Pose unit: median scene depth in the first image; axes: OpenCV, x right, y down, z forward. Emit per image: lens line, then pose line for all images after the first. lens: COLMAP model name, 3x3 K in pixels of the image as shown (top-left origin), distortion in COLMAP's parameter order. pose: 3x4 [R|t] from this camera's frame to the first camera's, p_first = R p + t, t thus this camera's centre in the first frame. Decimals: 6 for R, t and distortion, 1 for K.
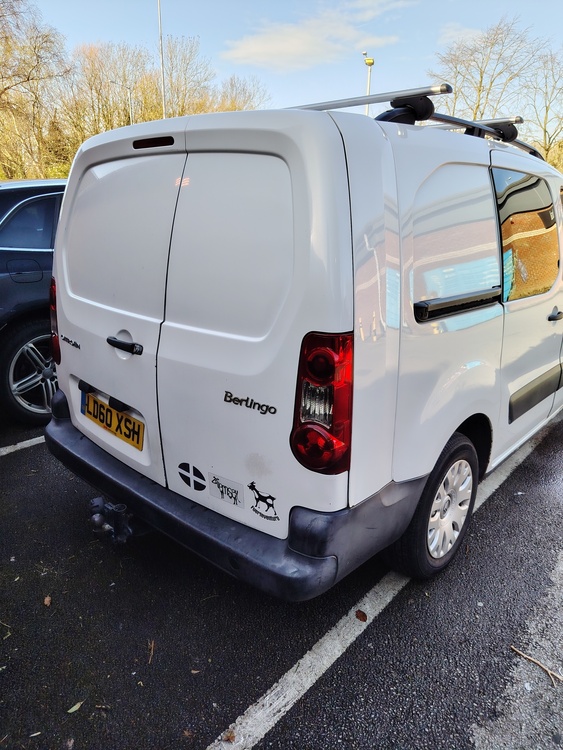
lens RADIAL K [[527.7, 0, 282.4], [0, 527.7, 375.1], [0, 0, 1]] dist [0.003724, -0.011799]
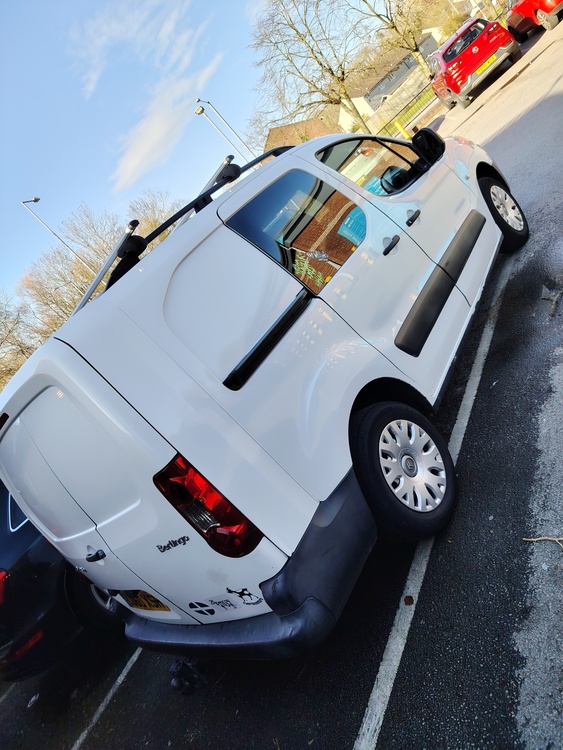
lens RADIAL K [[527.7, 0, 279.3], [0, 527.7, 374.9], [0, 0, 1]] dist [0.003724, -0.011799]
pose [[0.717049, -0.686273, -0.121947, 0.464614], [0.678208, 0.727308, -0.105152, 0.057381], [0.160856, -0.007307, 0.986951, -0.129578]]
